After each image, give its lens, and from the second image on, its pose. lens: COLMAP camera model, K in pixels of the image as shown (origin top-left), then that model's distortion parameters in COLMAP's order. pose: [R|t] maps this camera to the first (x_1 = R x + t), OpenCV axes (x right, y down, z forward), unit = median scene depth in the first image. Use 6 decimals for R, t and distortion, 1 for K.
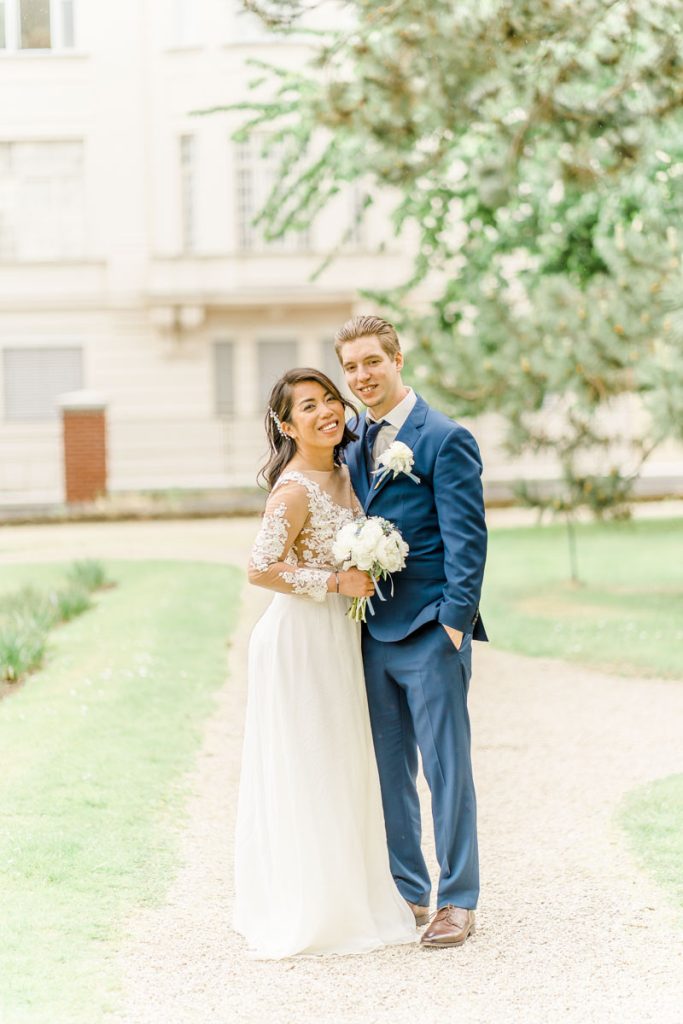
lens RADIAL K [[1957.1, 0, 341.5], [0, 1957.1, 512.0], [0, 0, 1]] dist [-0.025112, 0.049242]
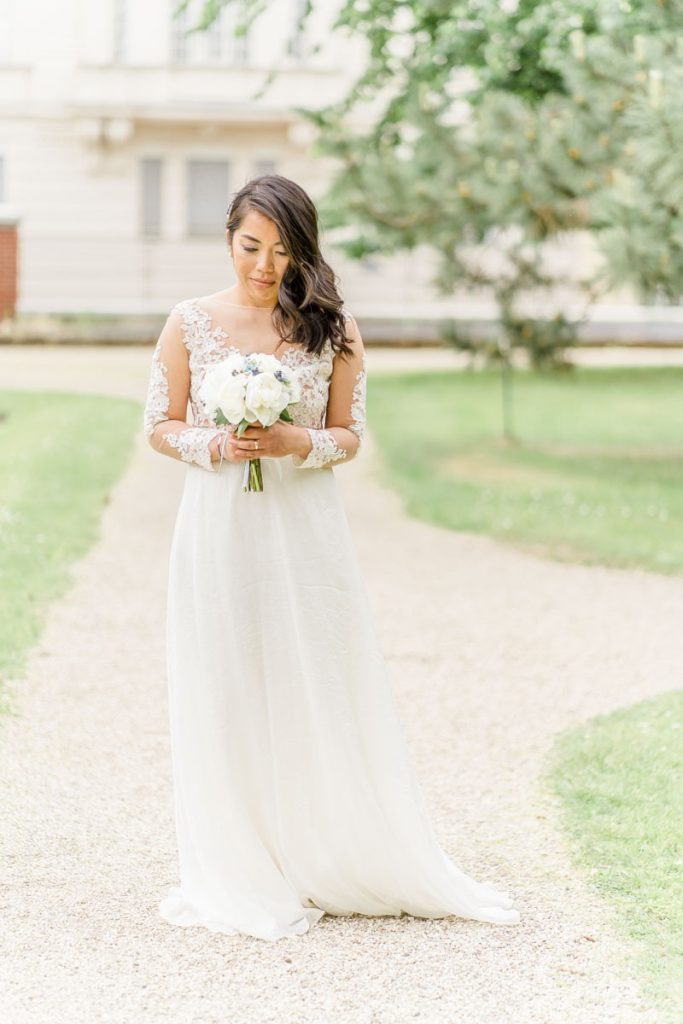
lens RADIAL K [[1957.1, 0, 341.5], [0, 1957.1, 512.0], [0, 0, 1]] dist [-0.025112, 0.049242]
pose [[0.998610, 0.039062, 0.035390, 0.014497], [-0.041971, 0.995447, 0.085579, -0.004901], [-0.031886, -0.086946, 0.995703, 0.123074]]
